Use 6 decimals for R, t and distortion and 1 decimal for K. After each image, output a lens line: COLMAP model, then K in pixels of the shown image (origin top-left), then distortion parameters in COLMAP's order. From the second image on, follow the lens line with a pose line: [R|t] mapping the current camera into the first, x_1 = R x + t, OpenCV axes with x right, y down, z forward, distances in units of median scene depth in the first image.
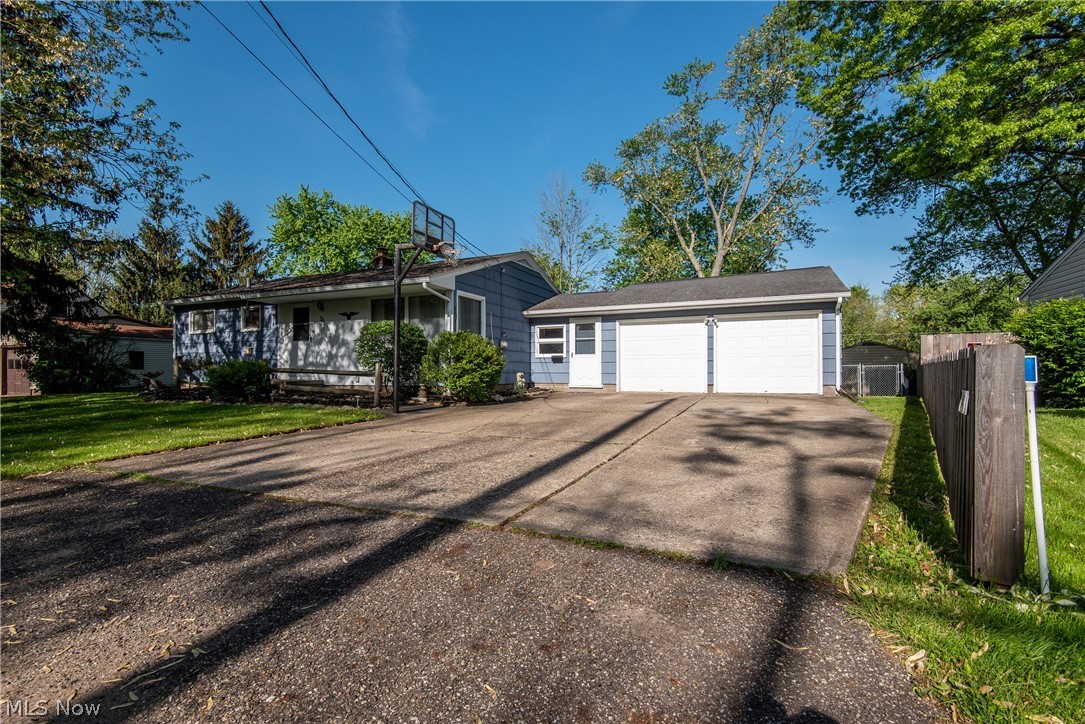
lens RADIAL K [[498.4, 0, 569.6], [0, 498.4, 369.5], [0, 0, 1]] dist [0.019959, -0.009799]
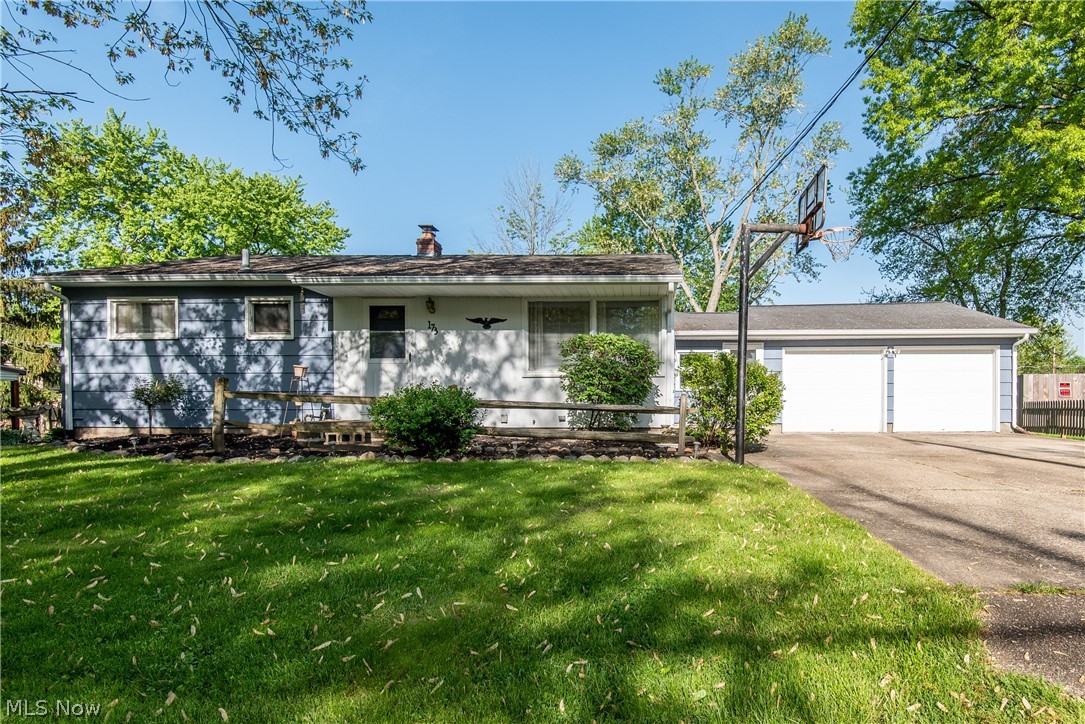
lens RADIAL K [[565.8, 0, 620.3], [0, 565.8, 412.6], [0, 0, 1]] dist [0.018093, -0.011257]
pose [[0.925301, -0.000536, 0.379234, -0.502697], [-0.004028, 0.999929, 0.011242, 0.001193], [-0.379213, -0.011930, 0.925232, 0.214299]]
